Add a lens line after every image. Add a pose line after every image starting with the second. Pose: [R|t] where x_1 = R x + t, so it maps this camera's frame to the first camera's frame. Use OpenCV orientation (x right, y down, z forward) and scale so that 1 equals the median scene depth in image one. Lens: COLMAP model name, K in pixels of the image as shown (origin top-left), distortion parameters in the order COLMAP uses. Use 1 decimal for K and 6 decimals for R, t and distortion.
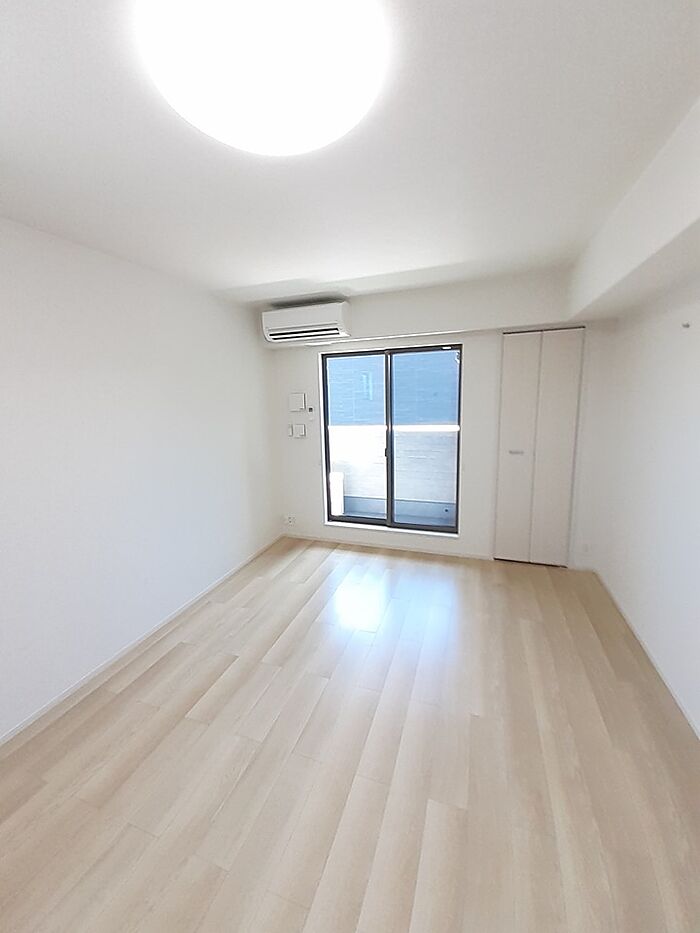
lens RADIAL K [[375.1, 0, 349.7], [0, 375.1, 461.2], [0, 0, 1]] dist [-0.008379, -0.001723]
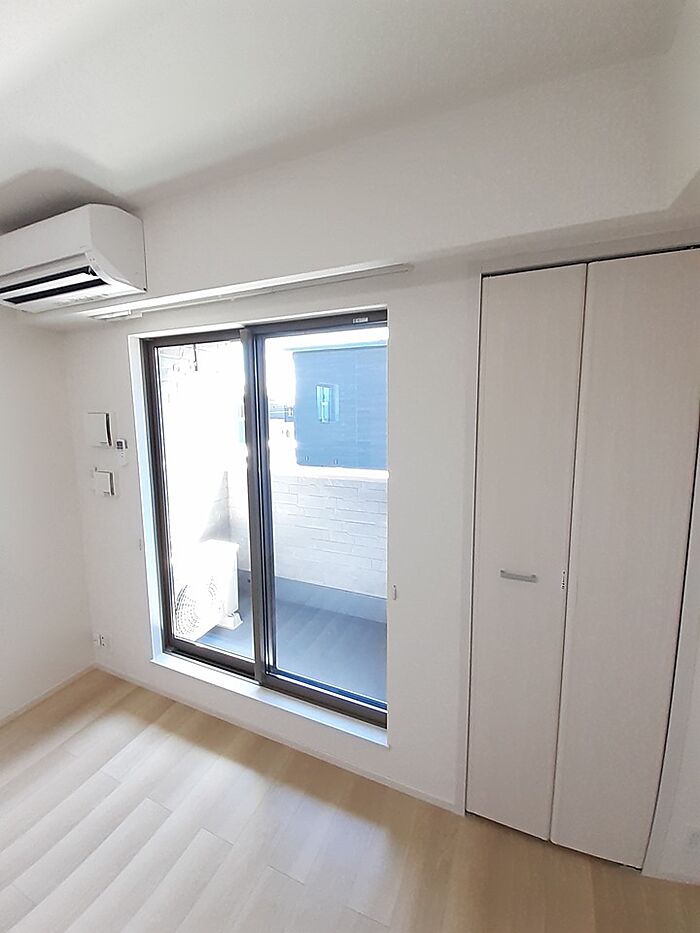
lens RADIAL K [[375.1, 0, 350.1], [0, 375.1, 457.5], [0, 0, 1]] dist [-0.008379, -0.001723]
pose [[0.998139, 0.030316, -0.052912, 0.265366], [-0.033062, 0.998109, -0.051821, -0.113889], [0.051241, 0.053474, 0.997254, 0.550061]]
